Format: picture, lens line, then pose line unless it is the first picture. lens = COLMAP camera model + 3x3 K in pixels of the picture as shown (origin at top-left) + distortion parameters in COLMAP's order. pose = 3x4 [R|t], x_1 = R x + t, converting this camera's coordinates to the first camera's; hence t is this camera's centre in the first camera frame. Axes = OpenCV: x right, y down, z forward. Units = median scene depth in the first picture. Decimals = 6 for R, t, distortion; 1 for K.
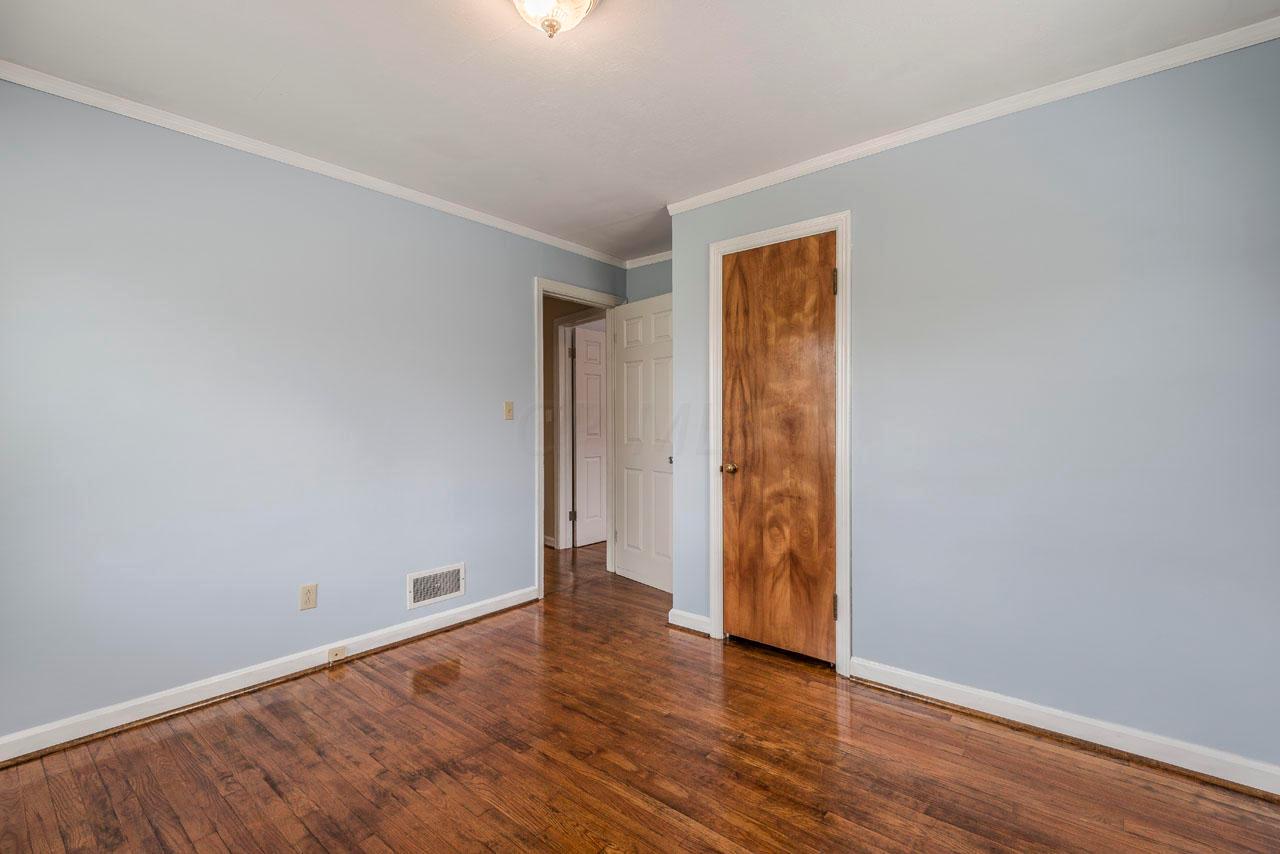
lens RADIAL K [[578.8, 0, 639.2], [0, 578.8, 423.7], [0, 0, 1]] dist [-0.002093, -0.000097]
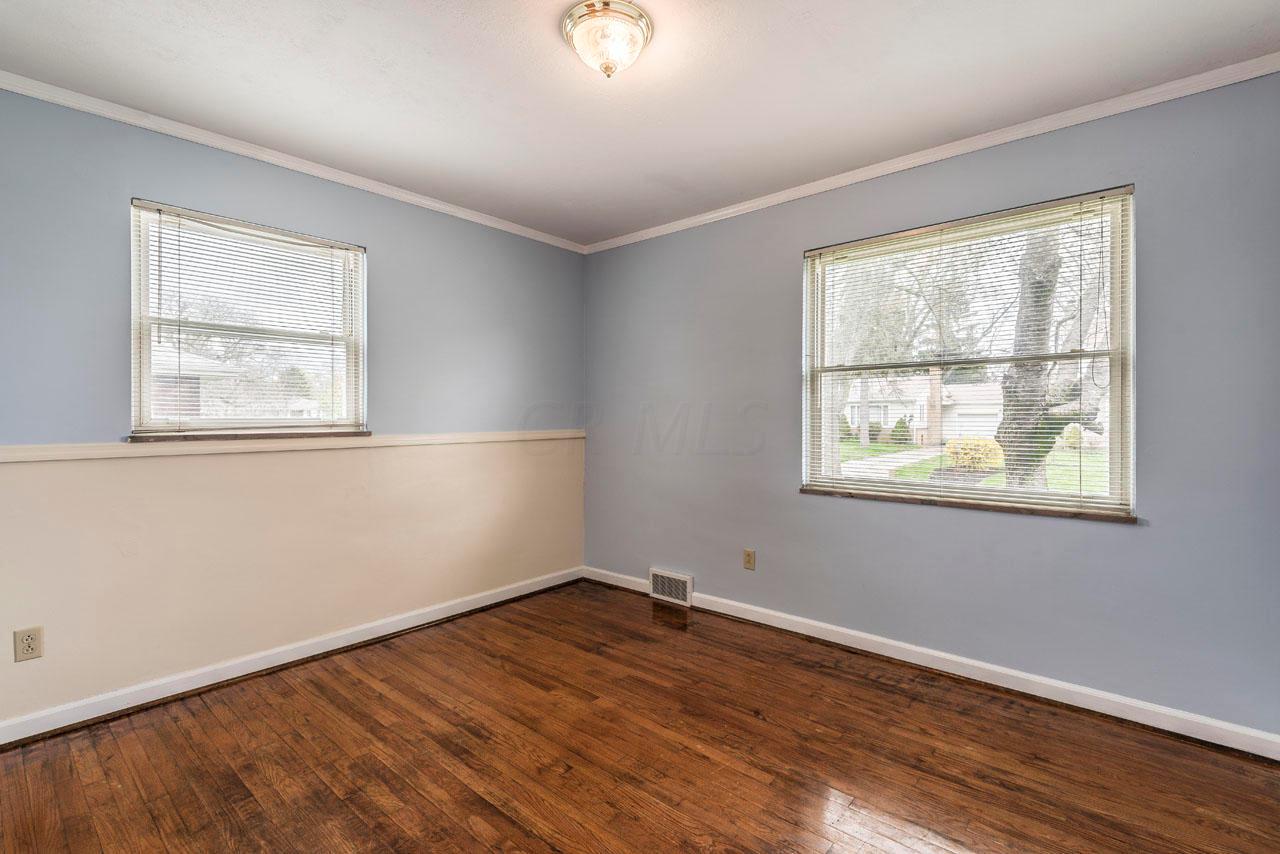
lens RADIAL K [[578.8, 0, 641.4], [0, 578.8, 428.0], [0, 0, 1]] dist [-0.002093, -0.000097]
pose [[-0.999934, 0.003497, 0.010917, -0.215248], [0.003828, 0.999528, 0.030492, -0.012358], [-0.010805, 0.030532, -0.999475, 2.004274]]
